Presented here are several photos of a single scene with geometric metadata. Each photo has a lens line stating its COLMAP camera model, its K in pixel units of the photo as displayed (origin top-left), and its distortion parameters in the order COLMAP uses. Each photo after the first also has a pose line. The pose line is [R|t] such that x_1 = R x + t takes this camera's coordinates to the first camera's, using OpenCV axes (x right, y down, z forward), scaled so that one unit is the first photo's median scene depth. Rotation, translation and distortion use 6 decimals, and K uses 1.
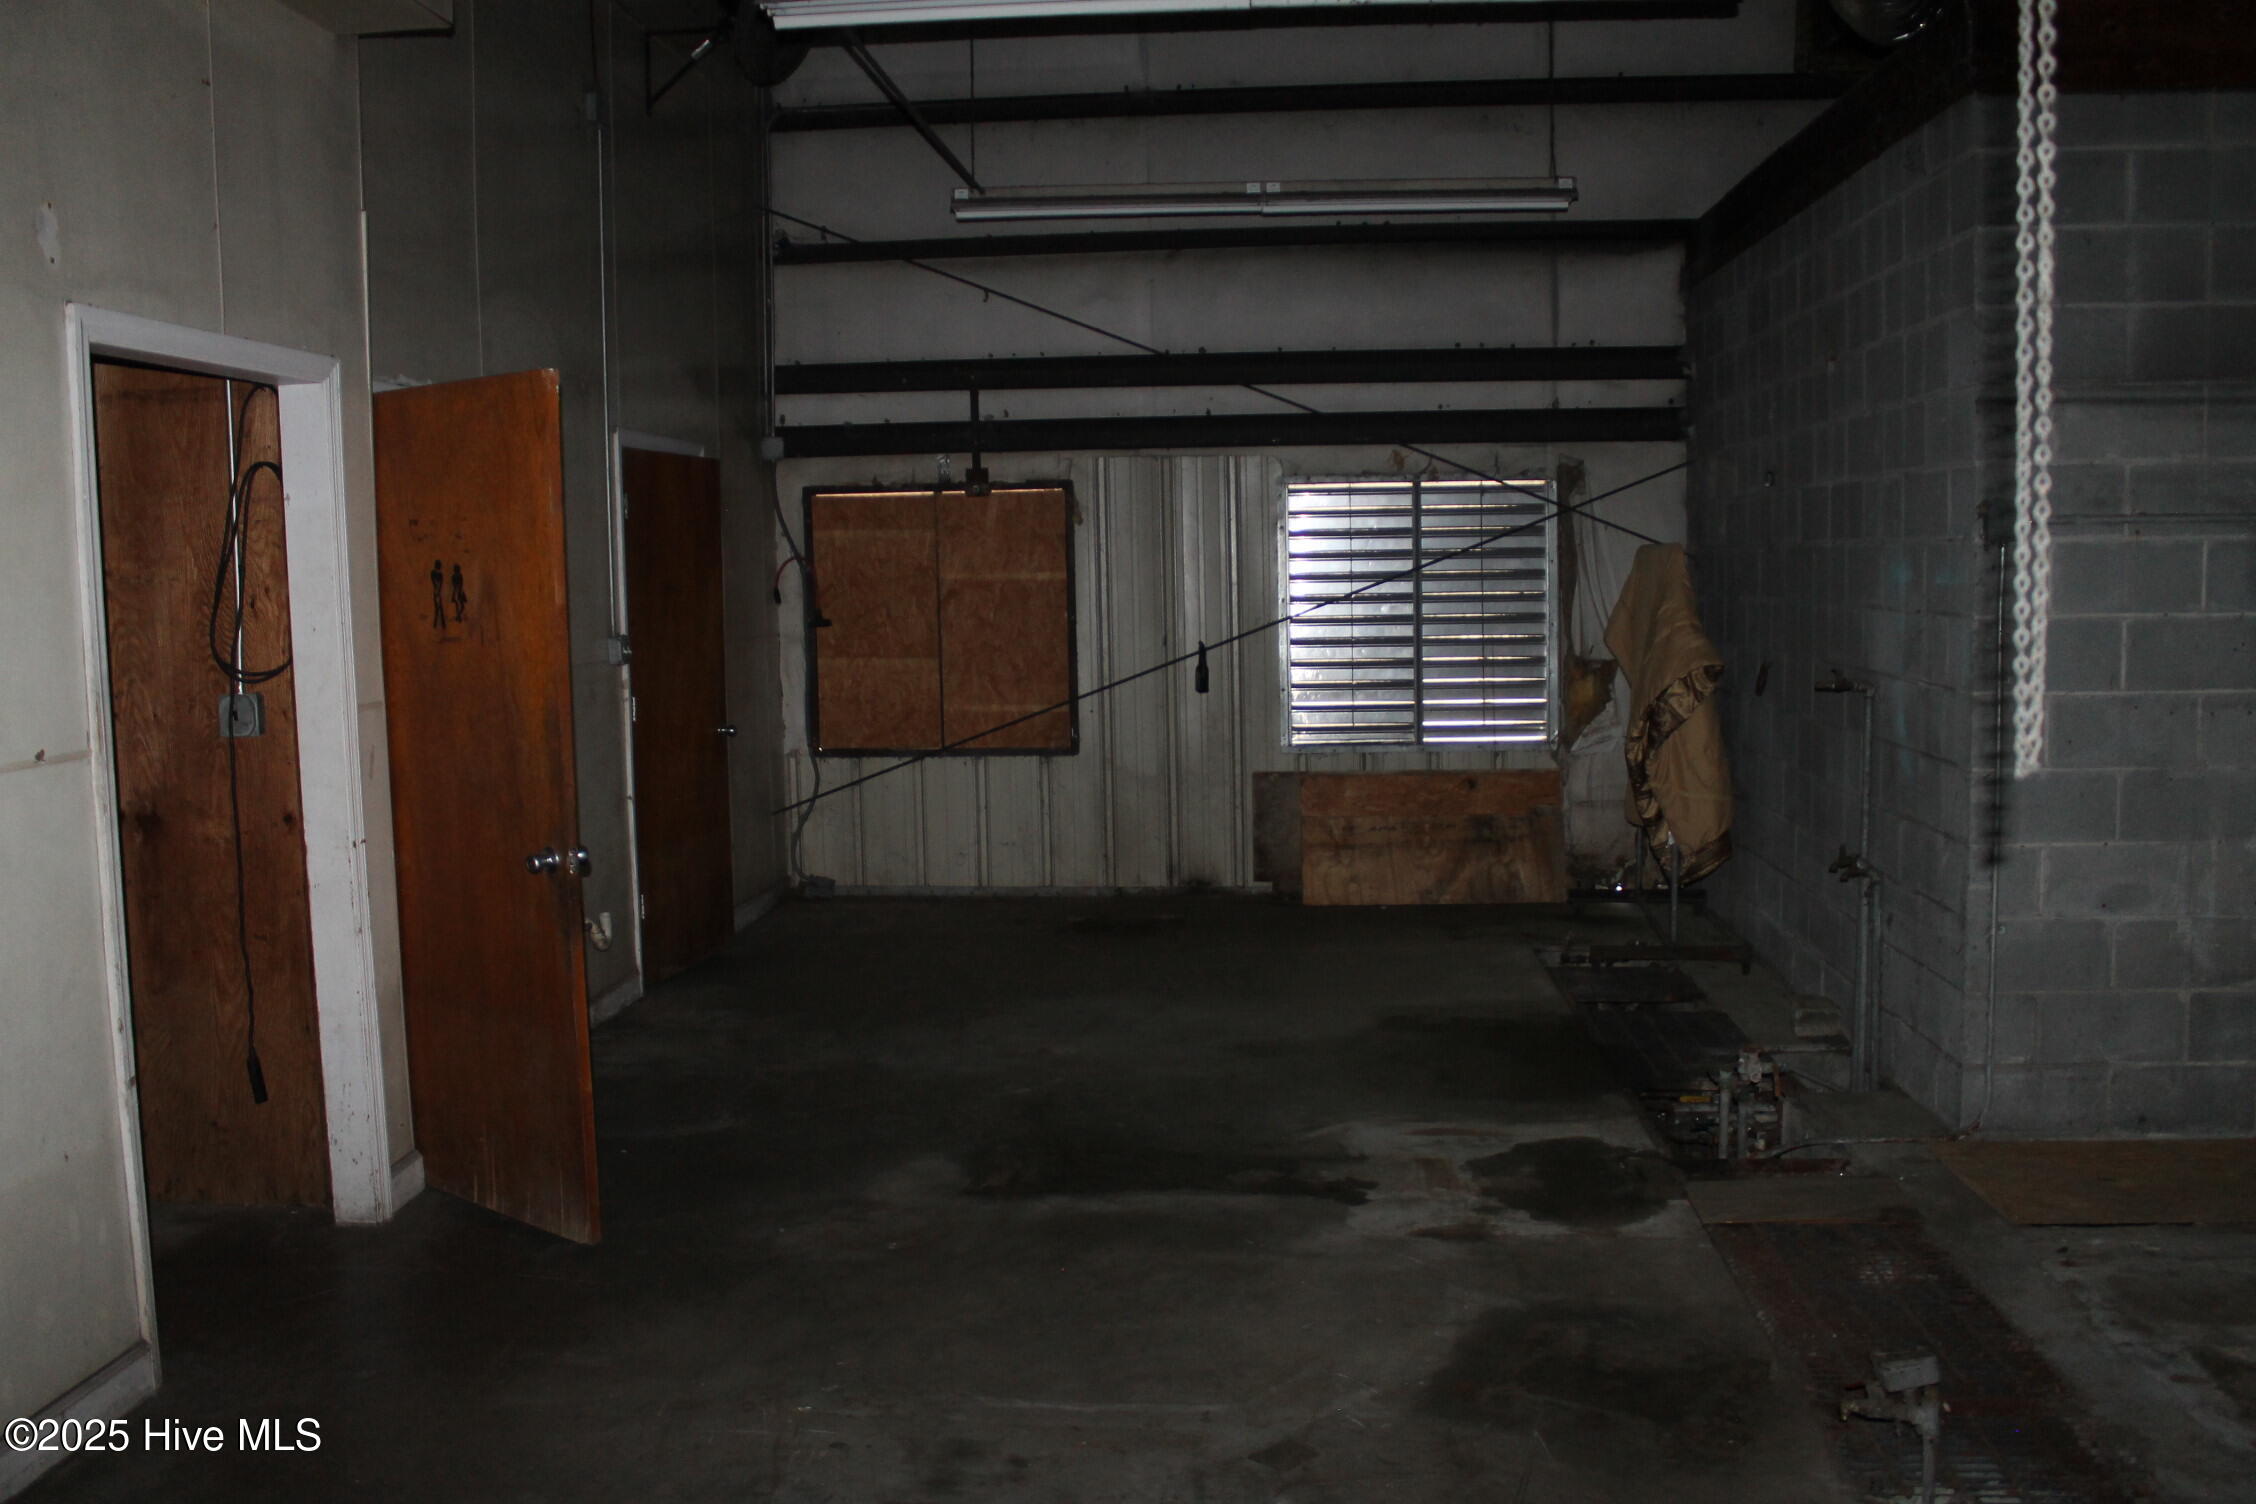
lens RADIAL K [[1907.8, 0, 1134.0], [0, 1907.8, 741.0], [0, 0, 1]] dist [-0.171902, 0.153995]
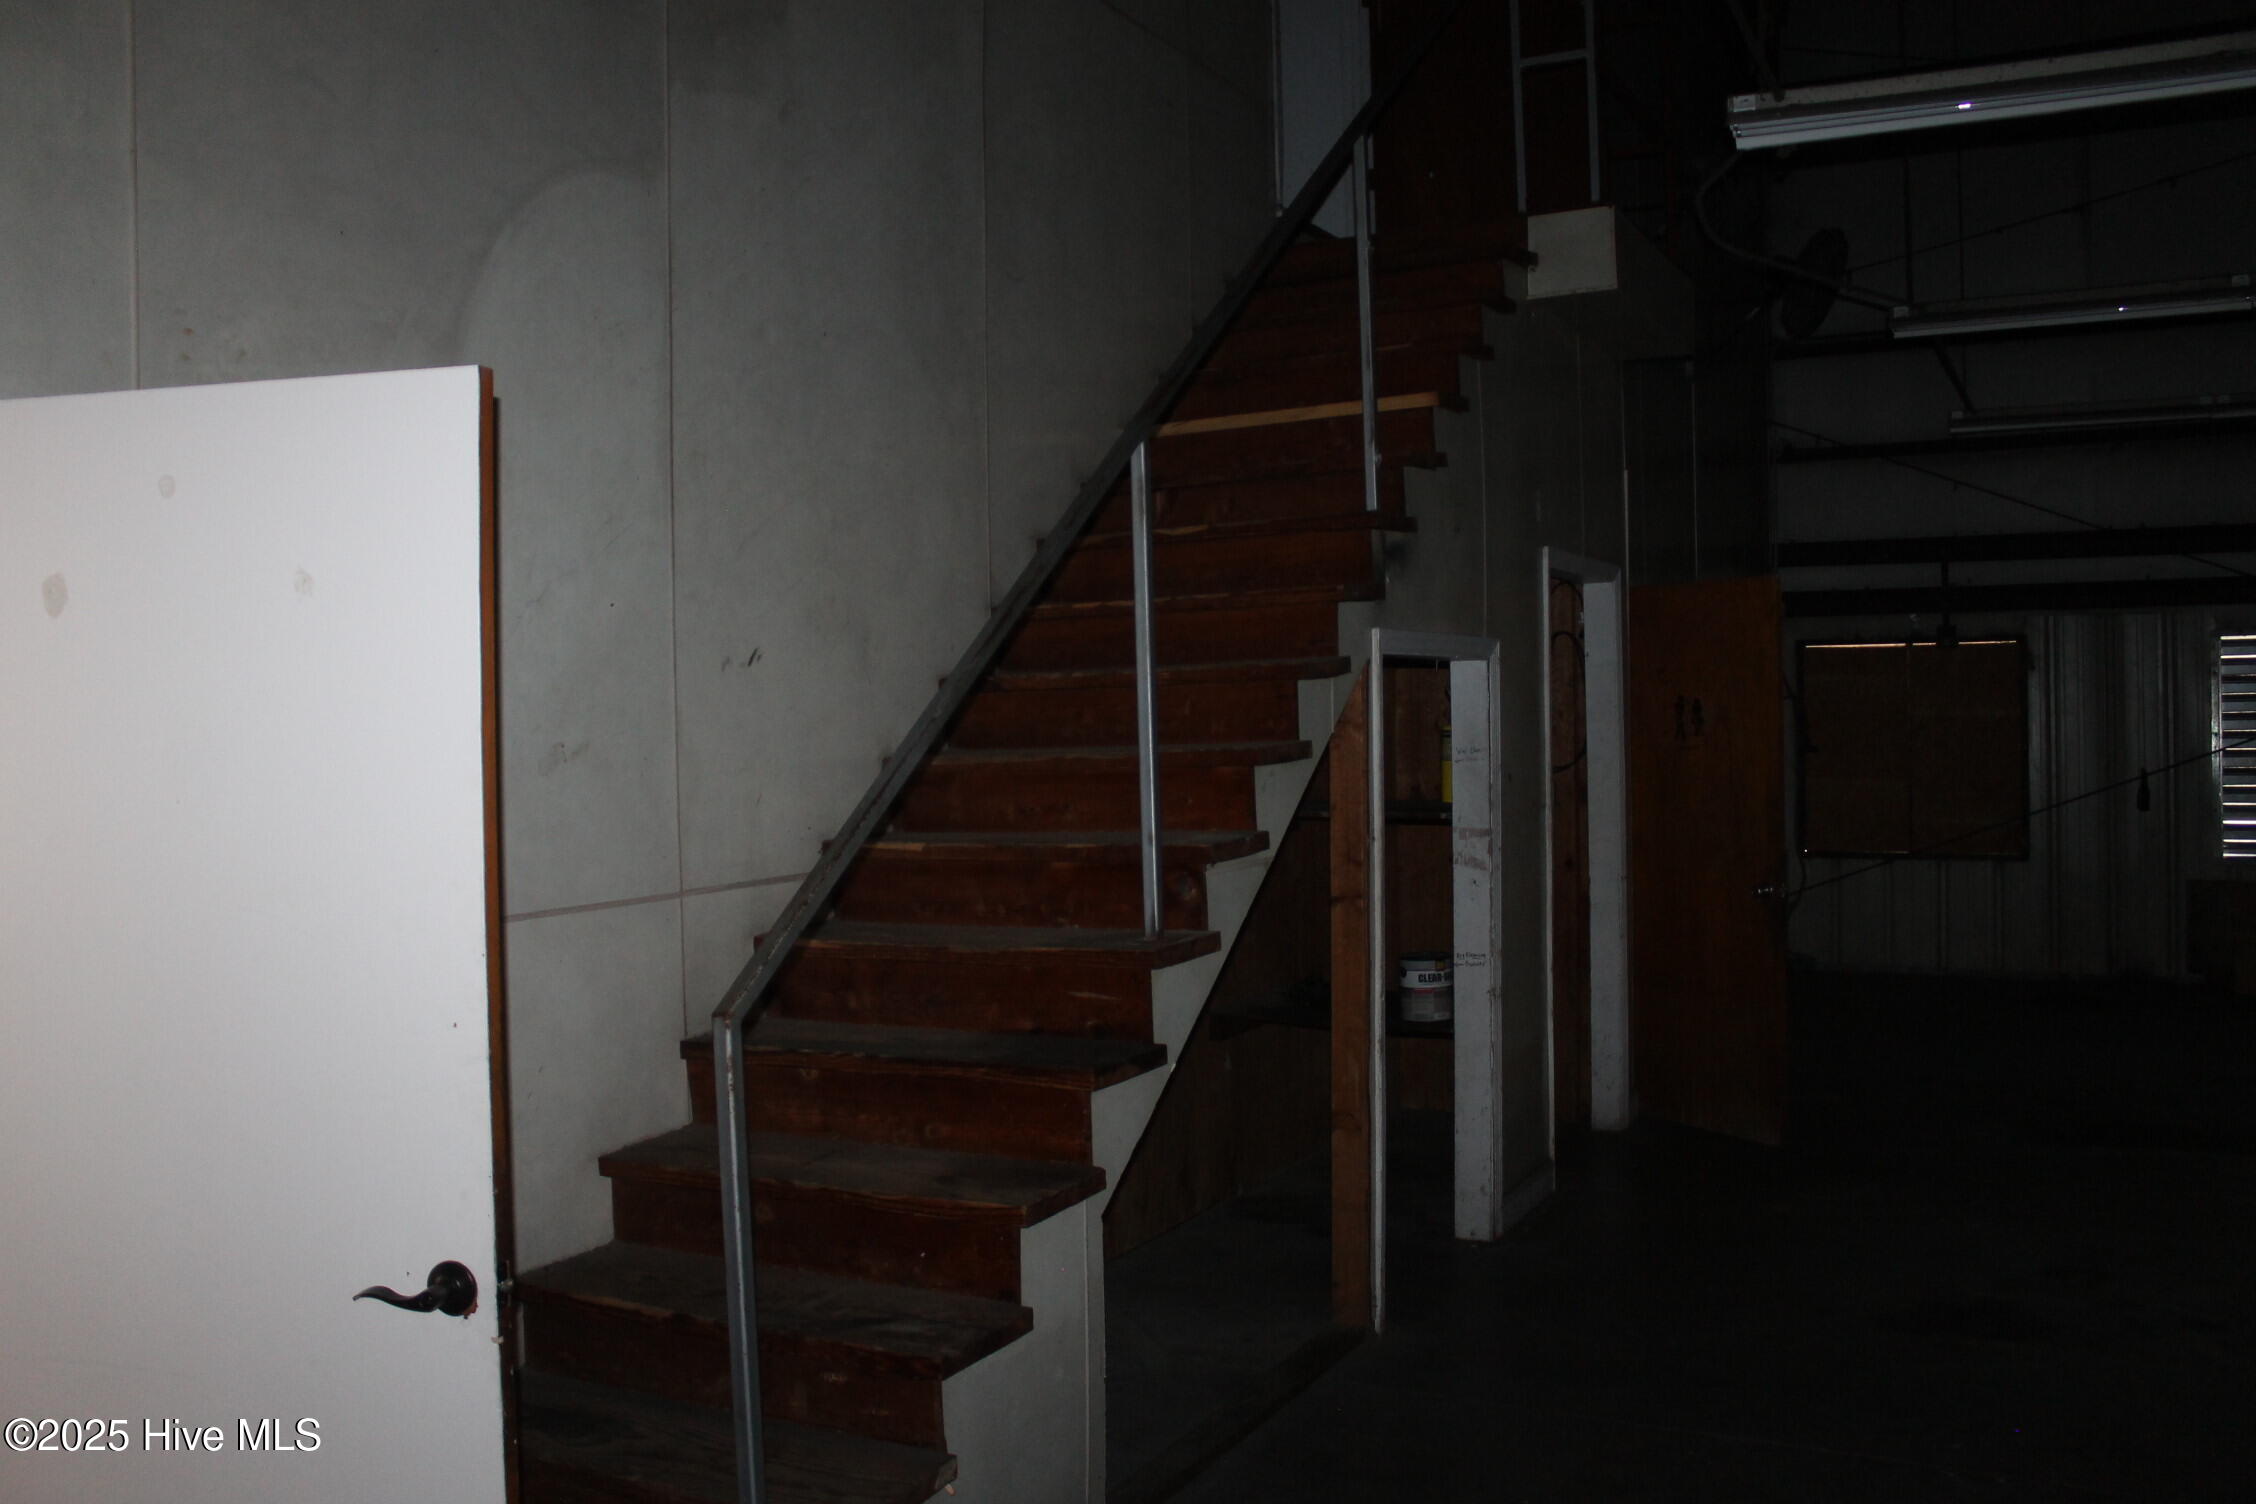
lens RADIAL K [[1907.8, 0, 1134.0], [0, 1907.8, 741.0], [0, 0, 1]] dist [-0.171902, 0.153995]
pose [[0.916790, 0.009326, -0.399260, -0.083389], [-0.038507, 0.997133, -0.065132, 0.029596], [0.397508, 0.075087, 0.914522, -0.300549]]
